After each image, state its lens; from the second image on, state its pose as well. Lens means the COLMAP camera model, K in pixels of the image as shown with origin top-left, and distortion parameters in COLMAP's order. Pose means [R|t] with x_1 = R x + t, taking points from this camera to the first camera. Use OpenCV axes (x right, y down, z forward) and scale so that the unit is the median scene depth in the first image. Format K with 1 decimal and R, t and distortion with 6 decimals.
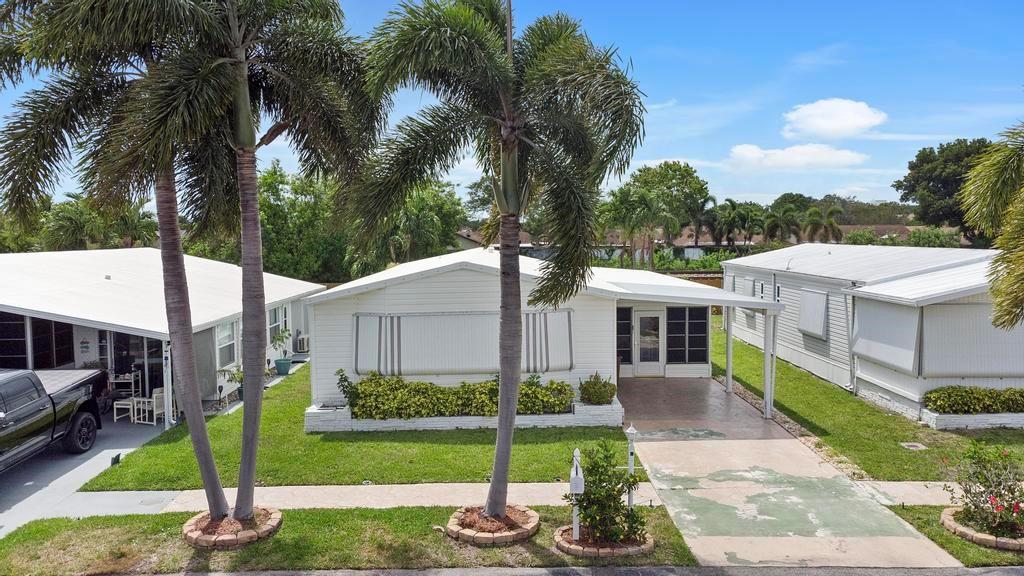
lens RADIAL K [[799.8, 0, 519.6], [0, 799.8, 288.0], [0, 0, 1]] dist [0.041474, 0.008494]
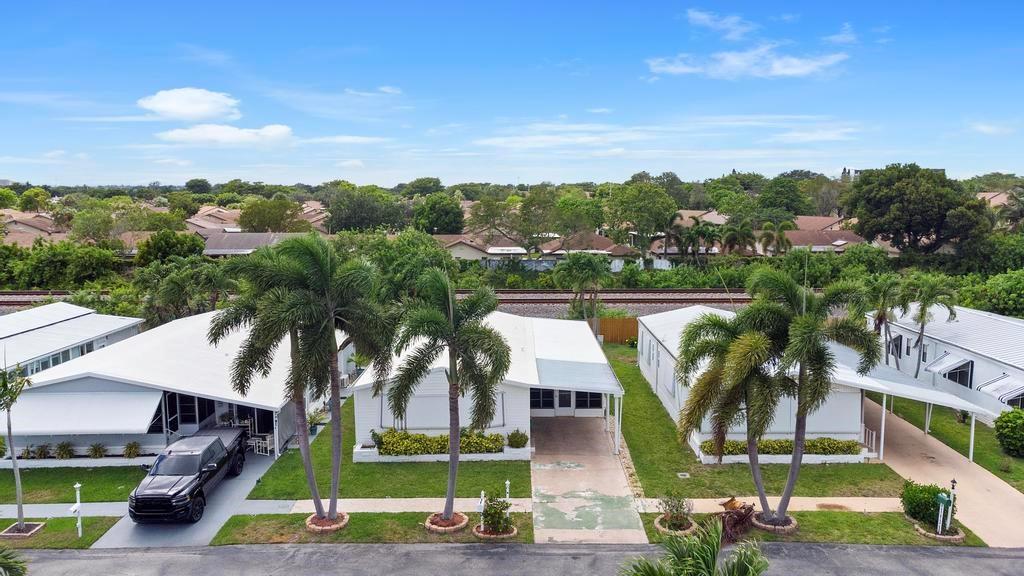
lens RADIAL K [[799.8, 0, 518.4], [0, 799.8, 289.3], [0, 0, 1]] dist [0.041474, 0.008494]
pose [[0.999766, 0.006295, -0.020689, 0.164378], [-0.005061, 0.998236, 0.059158, -0.377317], [0.021025, -0.059040, 0.998034, -0.914629]]
